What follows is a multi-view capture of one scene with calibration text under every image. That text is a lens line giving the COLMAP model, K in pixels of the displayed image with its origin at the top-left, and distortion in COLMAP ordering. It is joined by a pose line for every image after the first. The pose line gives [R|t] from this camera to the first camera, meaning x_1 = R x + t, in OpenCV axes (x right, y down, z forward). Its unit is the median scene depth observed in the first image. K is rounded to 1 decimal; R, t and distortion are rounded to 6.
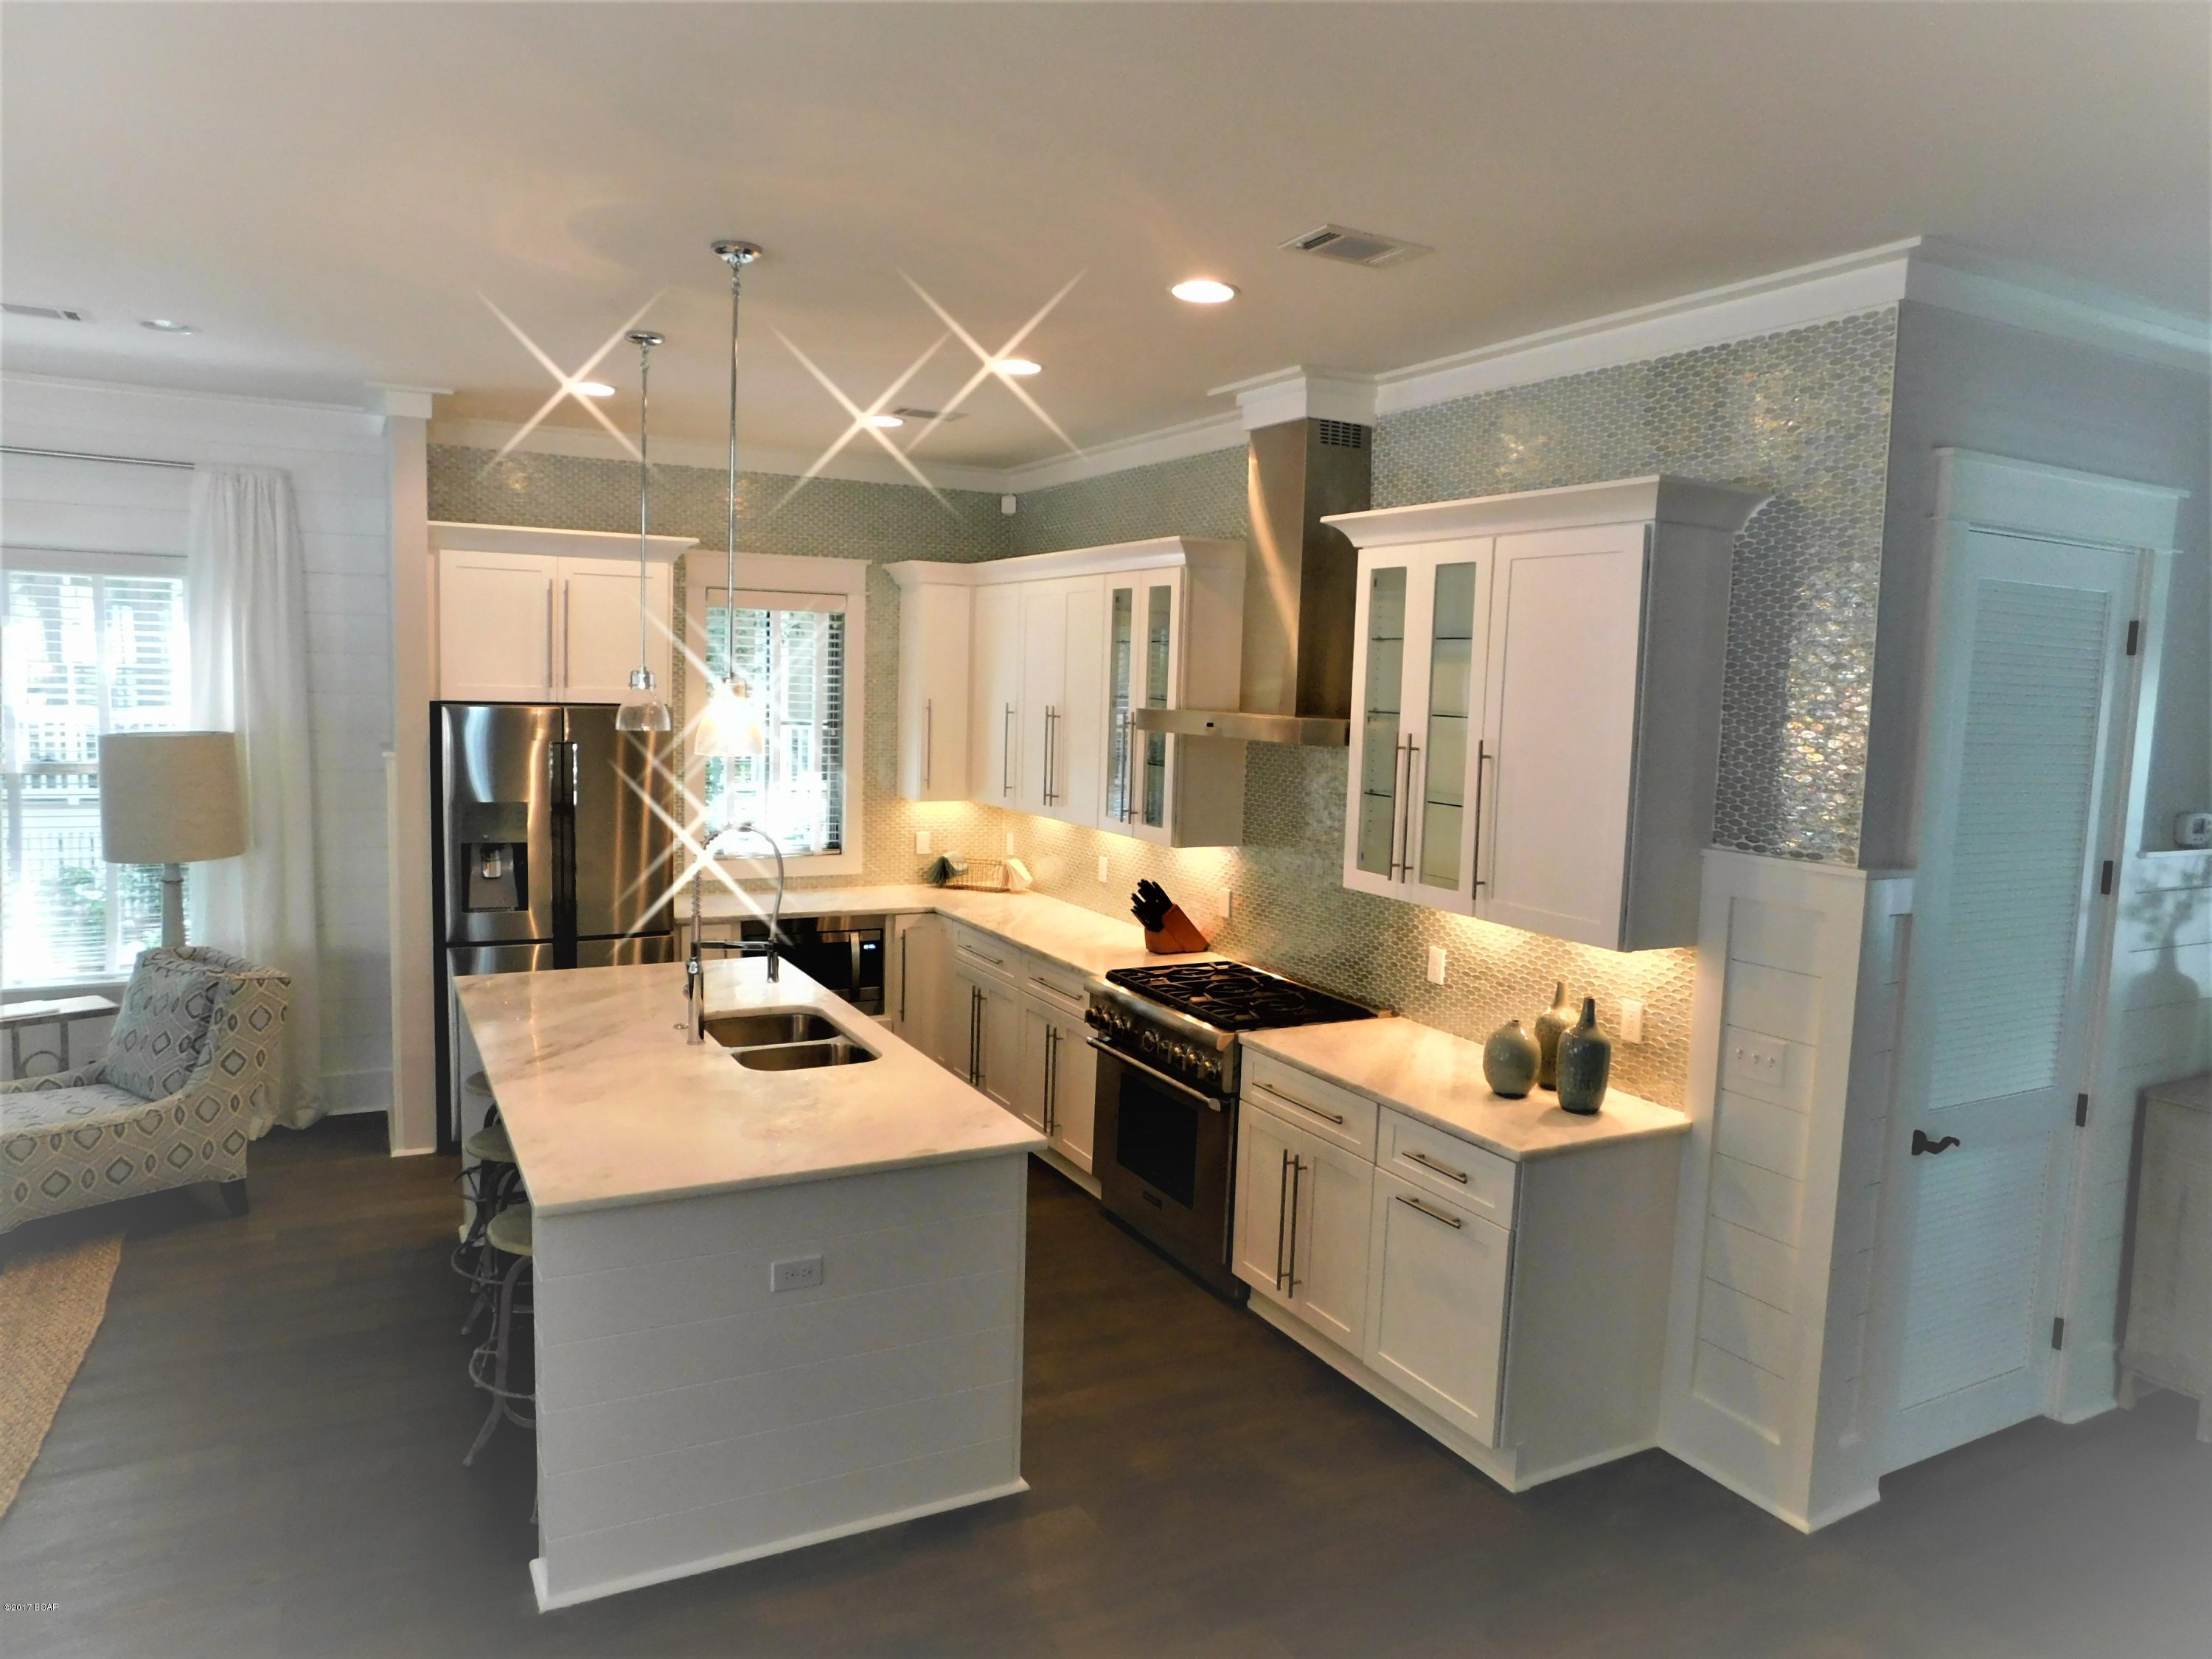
lens RADIAL K [[1456.7, 0, 1106.0], [0, 1456.7, 829.5], [0, 0, 1]] dist [-0.073389, 0.055675]
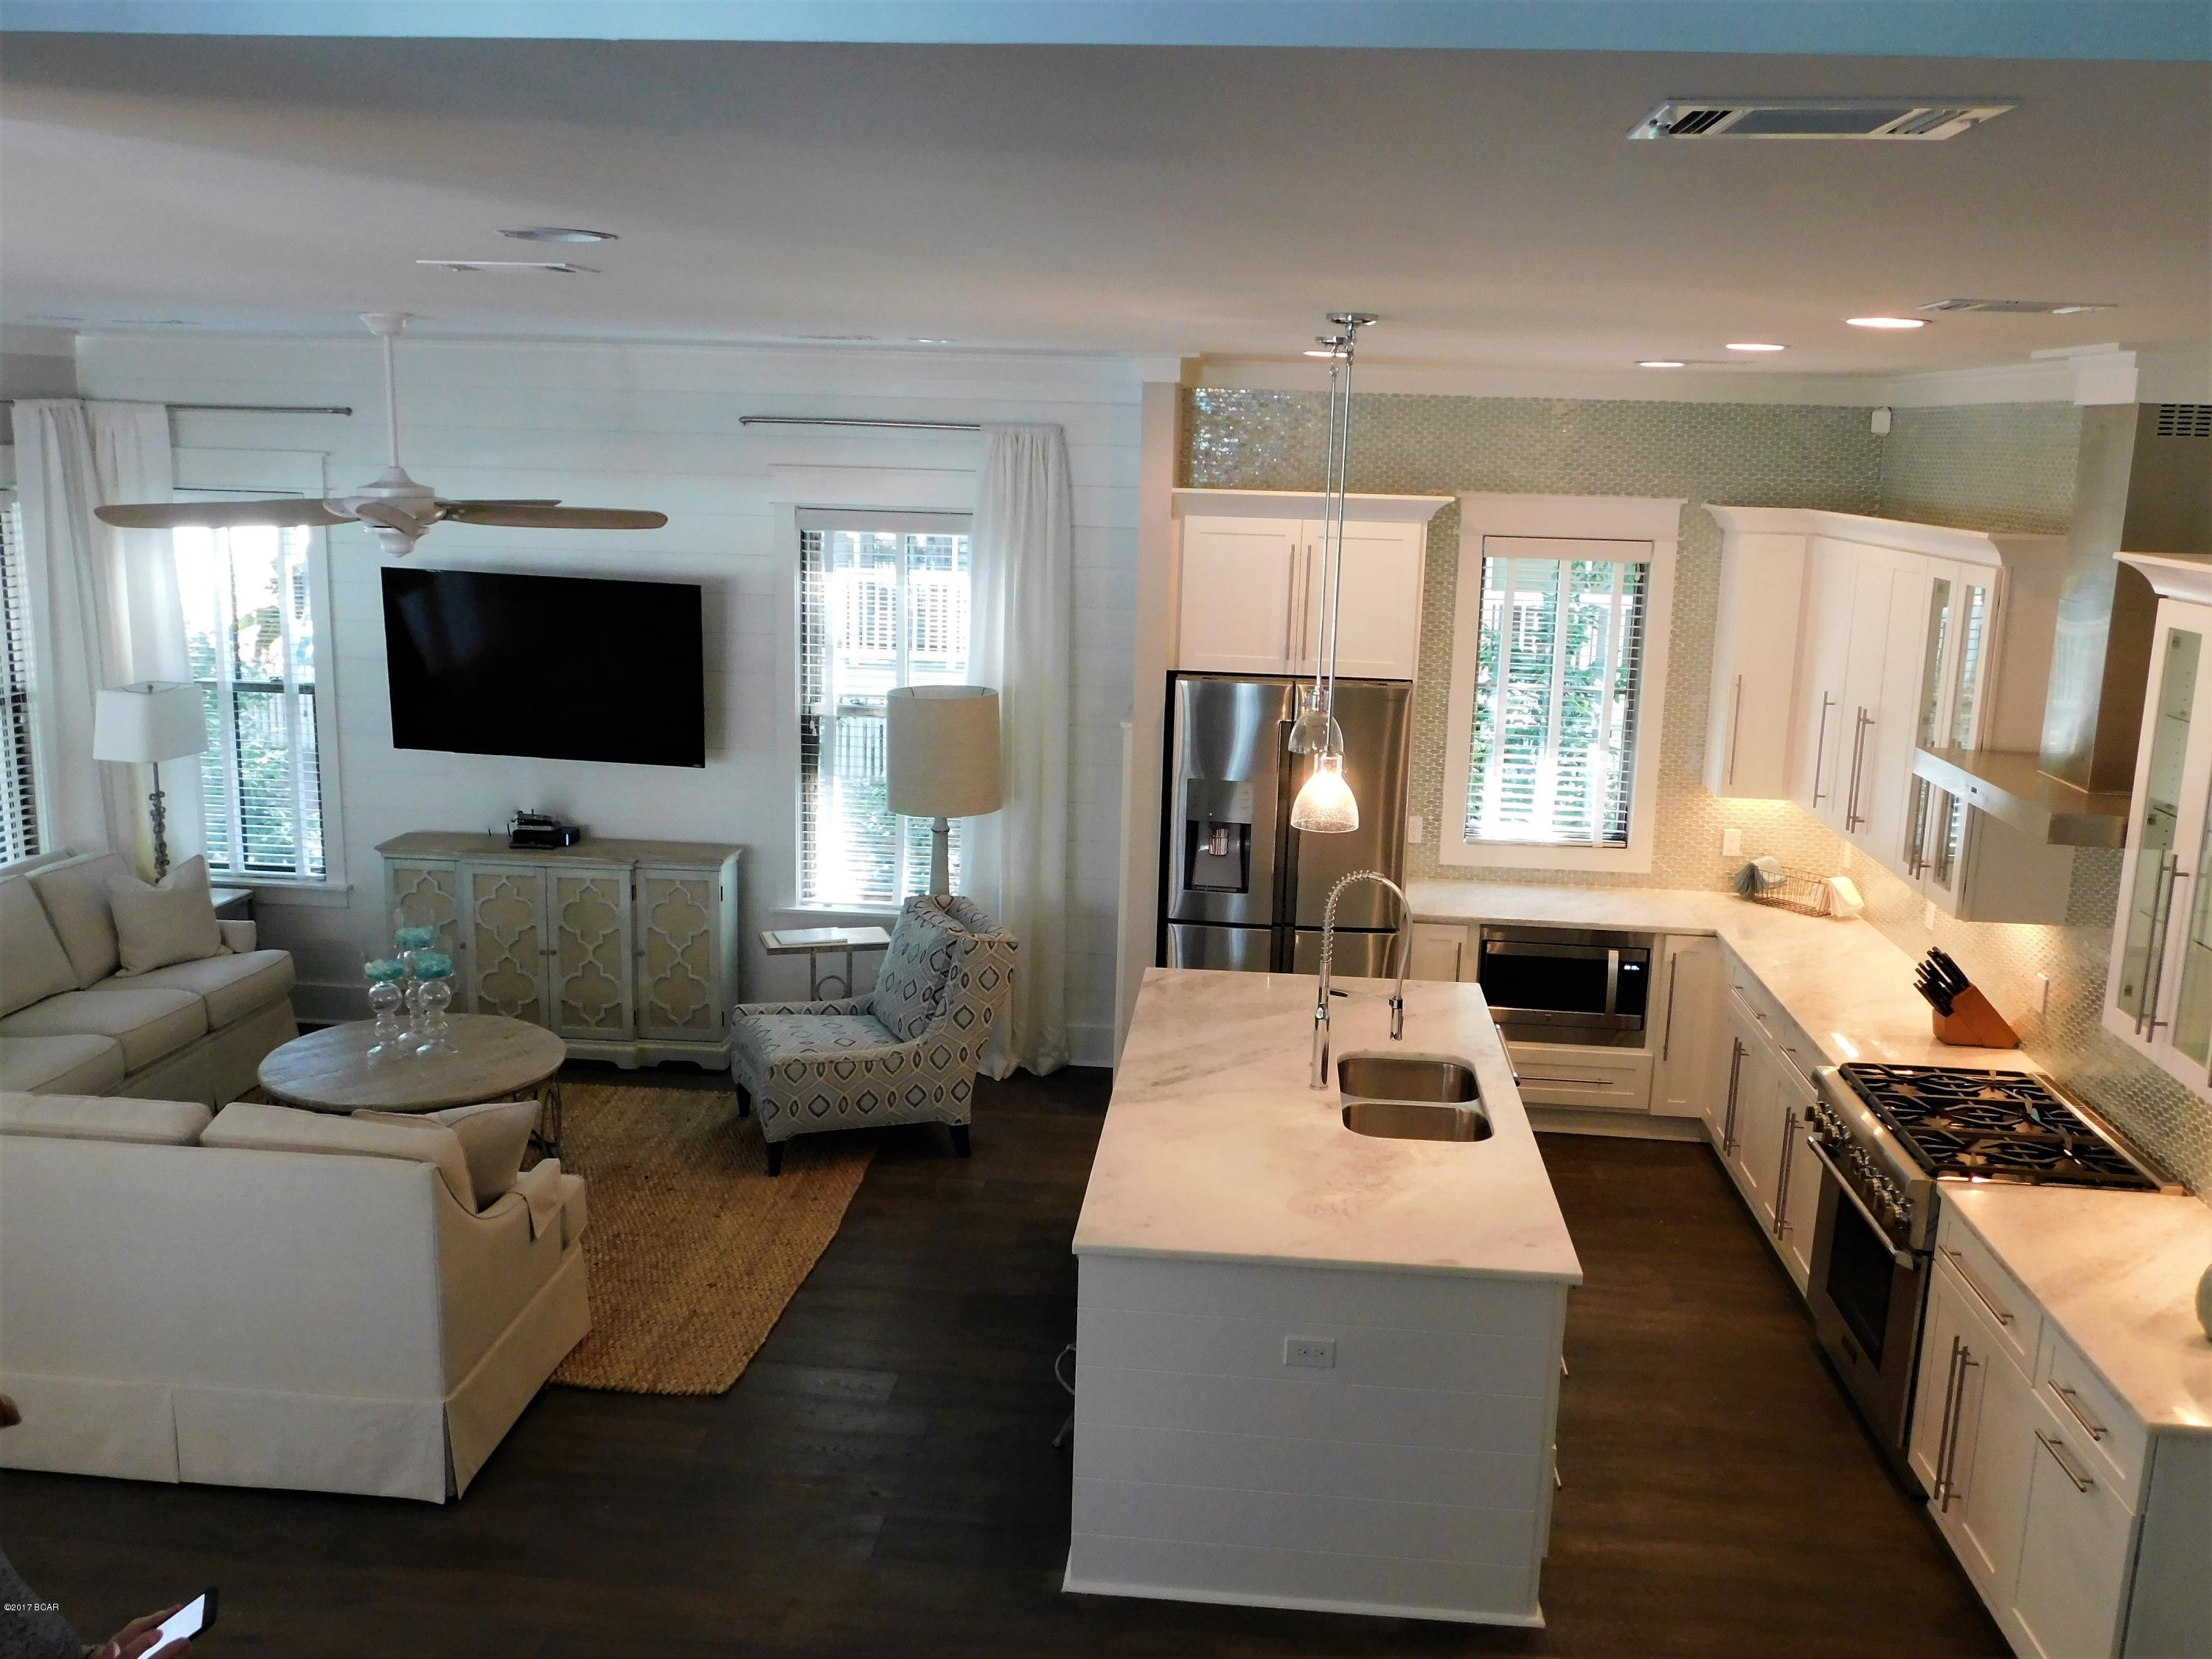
lens RADIAL K [[1912.7, 0, 1106.0], [0, 1912.7, 829.5], [0, 0, 1]] dist [-0.013096, -0.006861]
pose [[0.837059, 0.102387, -0.537447, 0.211563], [-0.059074, 0.993504, 0.097261, -0.110850], [0.543914, -0.049664, 0.837670, -0.122038]]
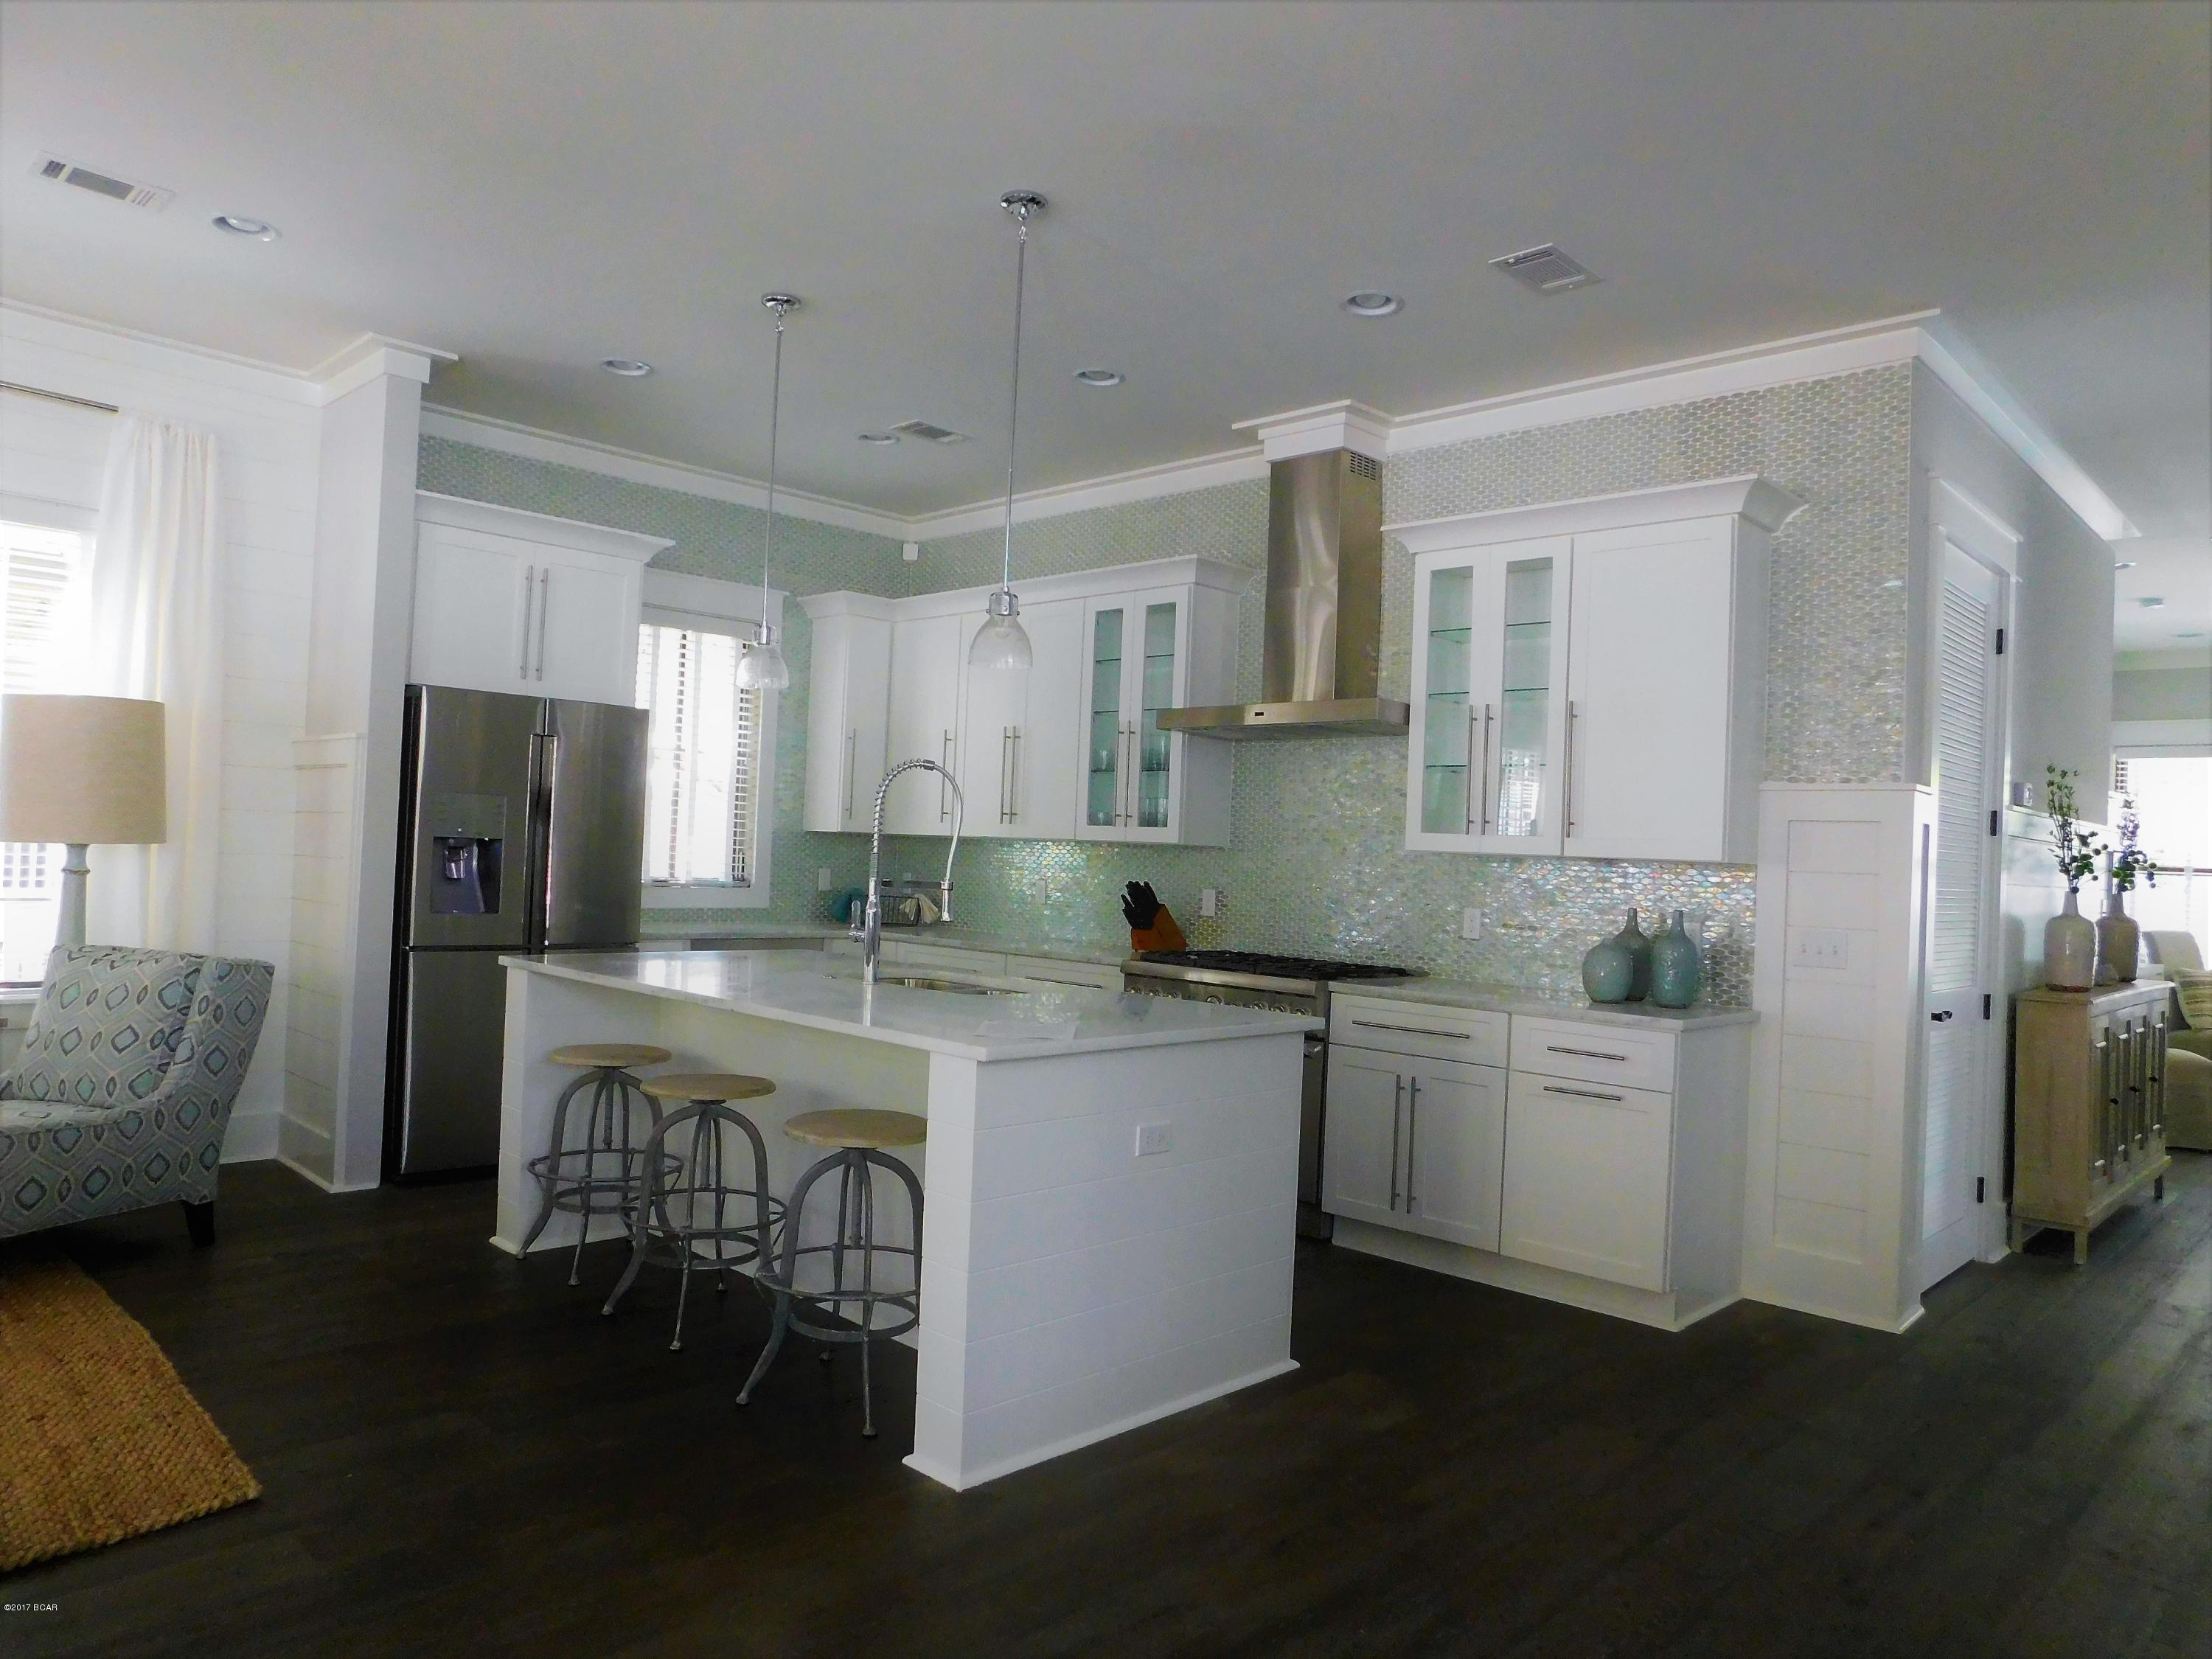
lens RADIAL K [[1456.7, 0, 1106.0], [0, 1456.7, 829.5], [0, 0, 1]] dist [-0.073389, 0.055675]
pose [[0.953226, 0.014228, 0.301924, -0.329027], [0.019232, 0.994013, -0.107561, 0.116220], [-0.301646, 0.108336, 0.947245, 0.004808]]
